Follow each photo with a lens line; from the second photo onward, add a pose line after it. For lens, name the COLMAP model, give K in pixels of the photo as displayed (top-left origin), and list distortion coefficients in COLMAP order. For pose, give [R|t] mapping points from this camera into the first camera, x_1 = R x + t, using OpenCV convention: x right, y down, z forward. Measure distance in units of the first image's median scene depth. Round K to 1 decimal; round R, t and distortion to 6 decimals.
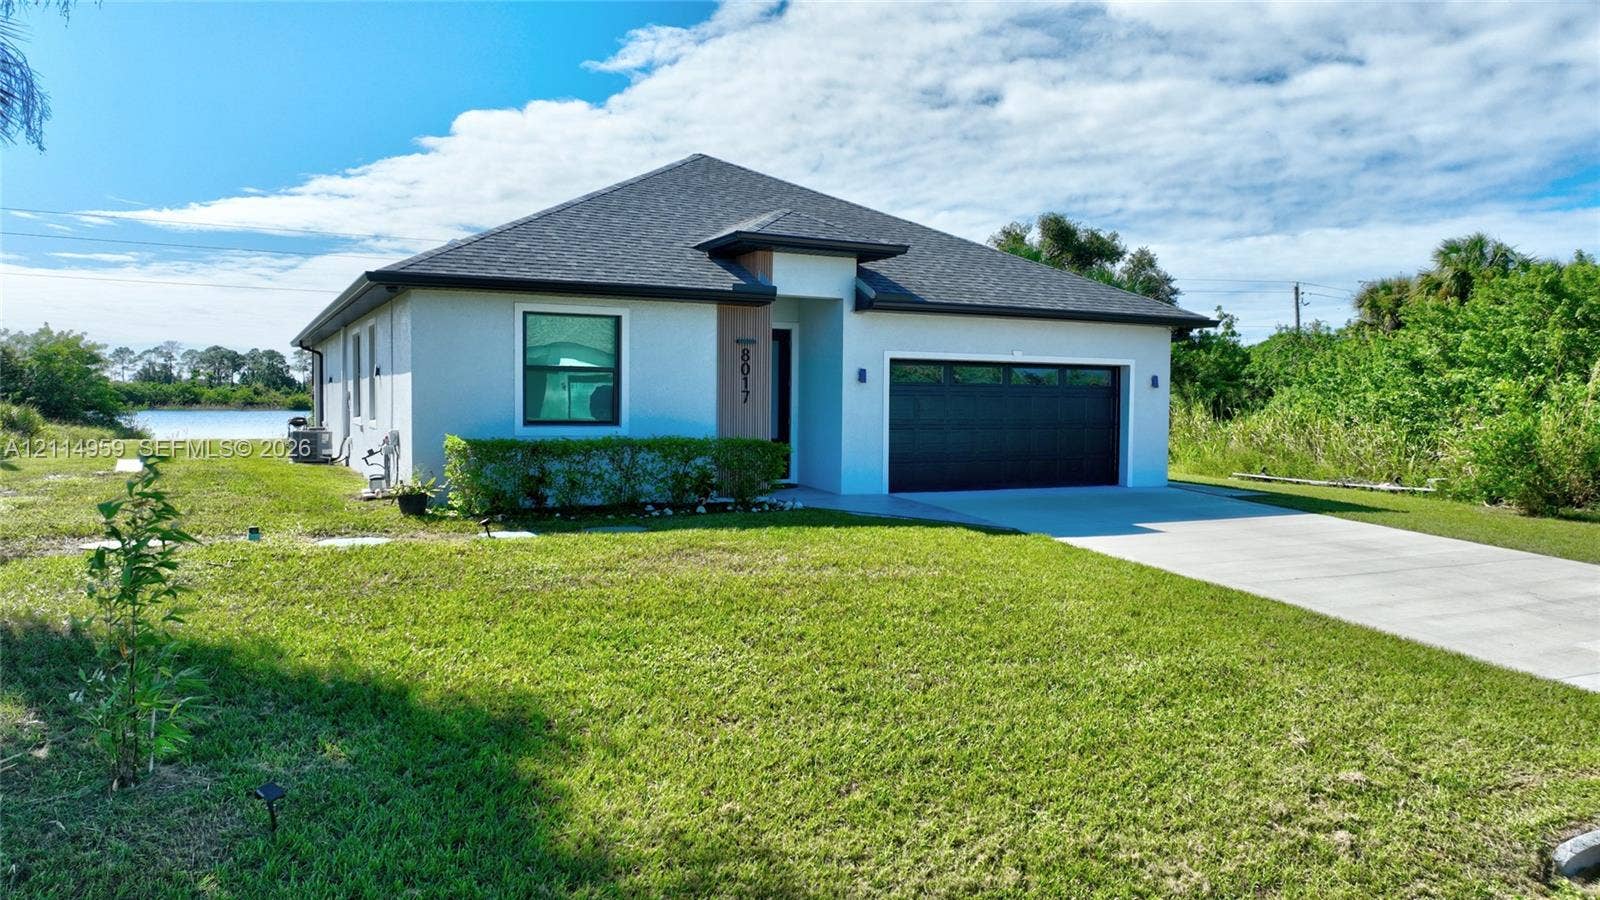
lens RADIAL K [[1129.4, 0, 808.3], [0, 1129.4, 445.4], [0, 0, 1]] dist [0.032271, 0.000988]
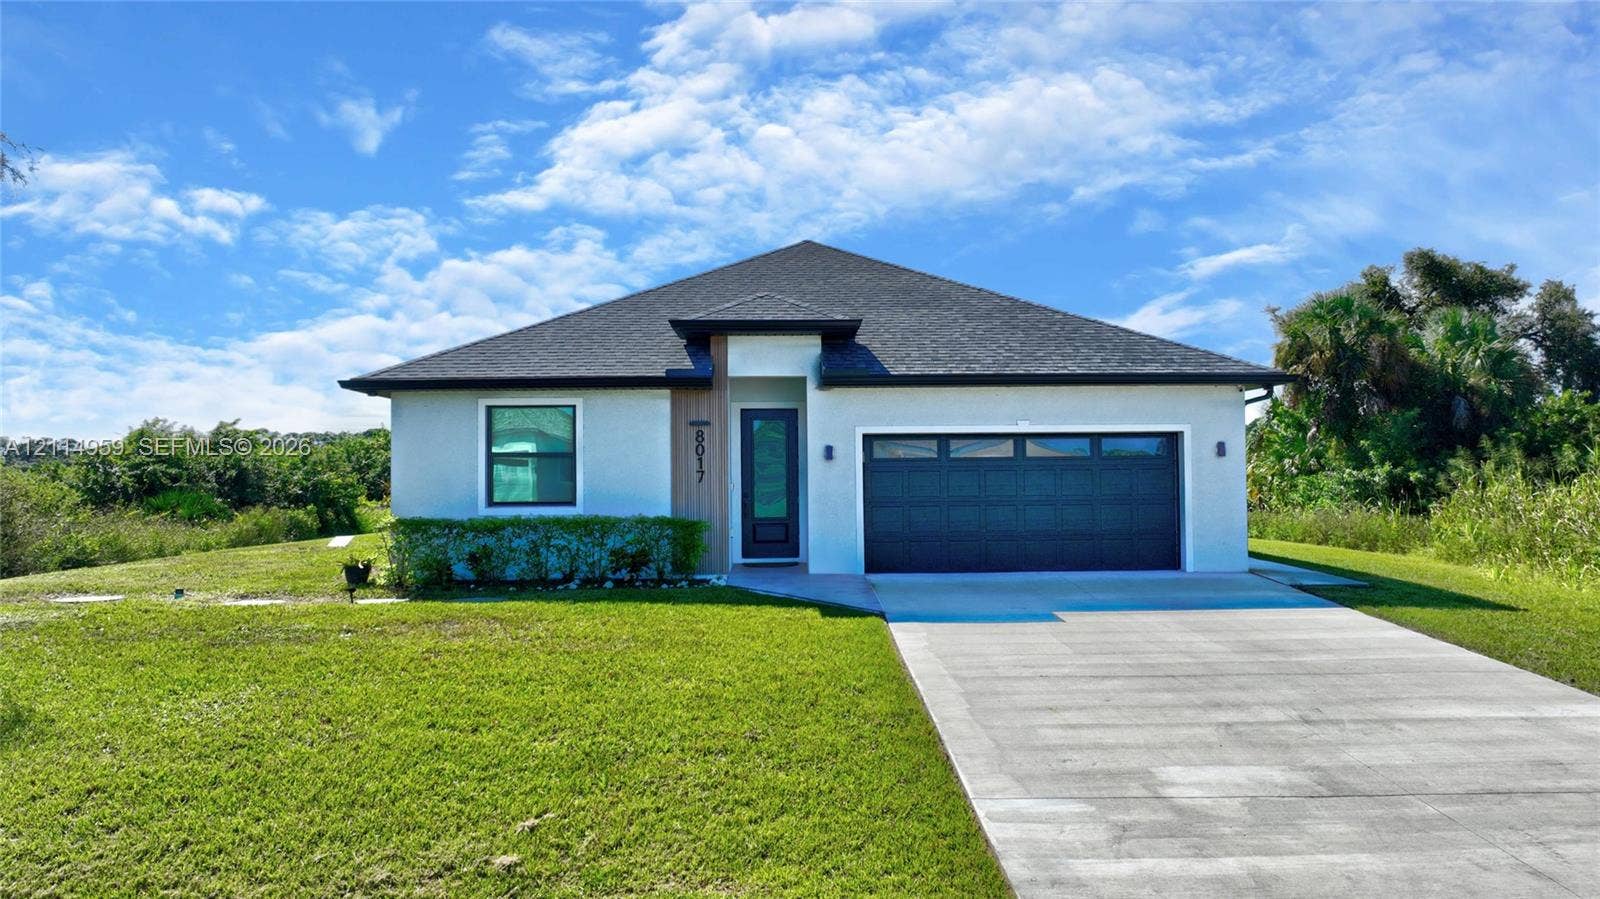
lens RADIAL K [[1129.4, 0, 792.8], [0, 1129.4, 455.4], [0, 0, 1]] dist [0.032271, 0.000988]
pose [[0.895282, -0.027049, -0.444679, 0.477708], [0.000400, 0.998204, -0.059913, -0.000282], [0.445501, 0.053461, 0.893684, 0.109359]]
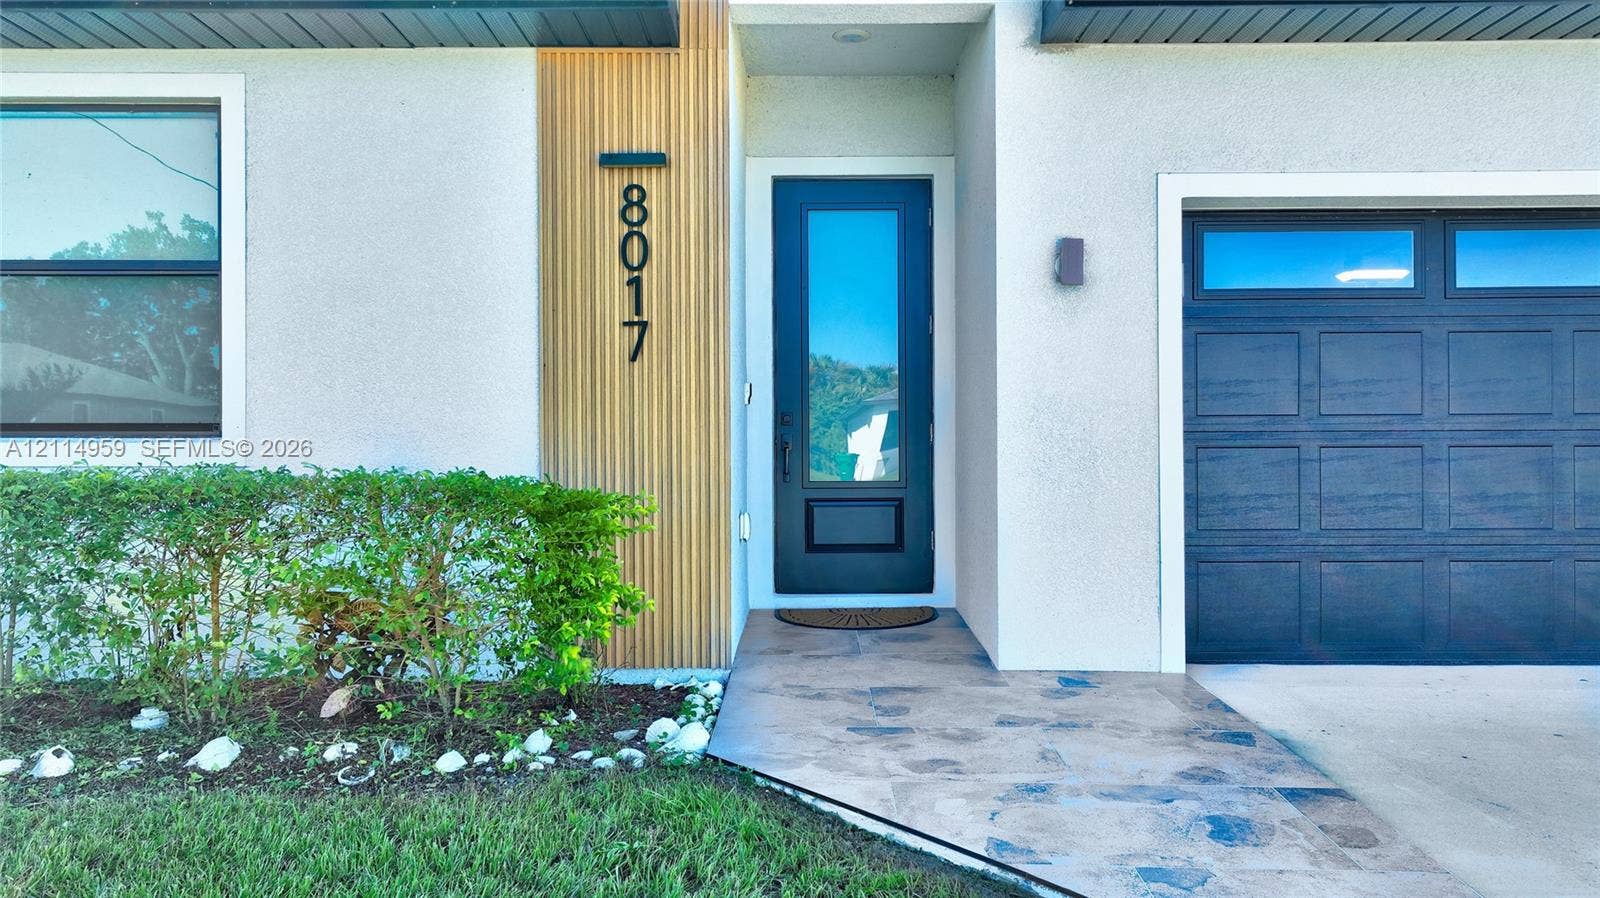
lens RADIAL K [[1129.4, 0, 815.2], [0, 1129.4, 447.1], [0, 0, 1]] dist [0.032271, 0.000988]
pose [[0.889741, -0.011829, -0.456313, 0.127331], [-0.007337, 0.999164, -0.040207, -0.001989], [0.456408, 0.039122, 0.888910, 0.742852]]
